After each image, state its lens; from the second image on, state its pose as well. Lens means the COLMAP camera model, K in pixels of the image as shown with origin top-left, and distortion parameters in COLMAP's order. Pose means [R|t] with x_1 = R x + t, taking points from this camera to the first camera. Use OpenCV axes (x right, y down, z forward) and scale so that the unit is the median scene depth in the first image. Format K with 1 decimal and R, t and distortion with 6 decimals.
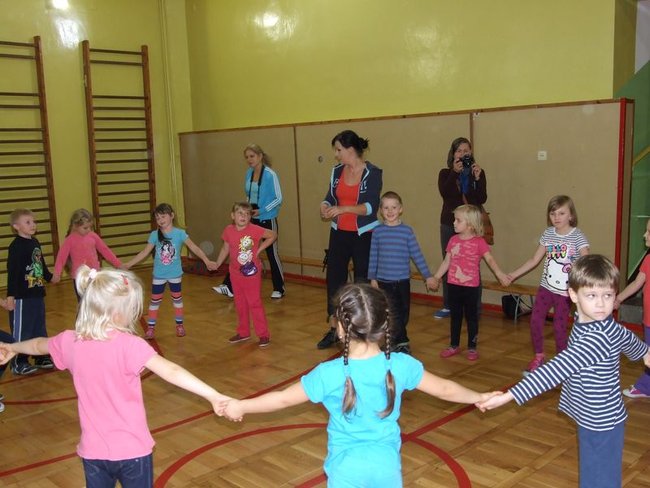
lens RADIAL K [[703.5, 0, 325.0], [0, 703.5, 244.0], [0, 0, 1]] dist [-0.004517, -0.006851]
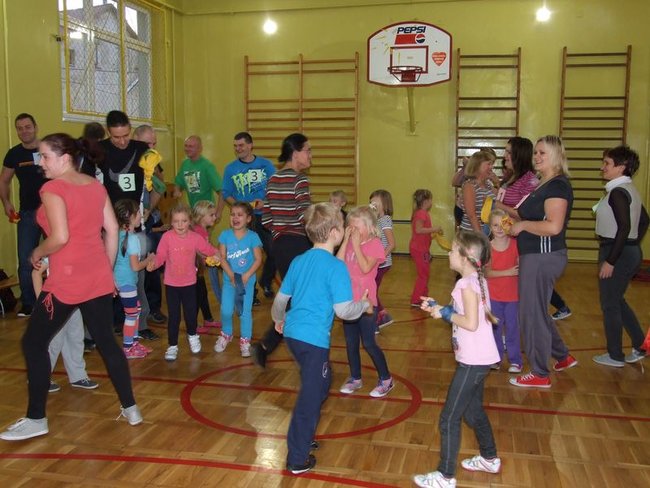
lens RADIAL K [[703.5, 0, 325.0], [0, 703.5, 244.0], [0, 0, 1]] dist [-0.004517, -0.006851]
pose [[0.570363, 0.141017, -0.809198, 0.353441], [-0.137520, 0.987642, 0.075183, -0.016560], [0.809799, 0.068399, 0.582706, 0.076234]]
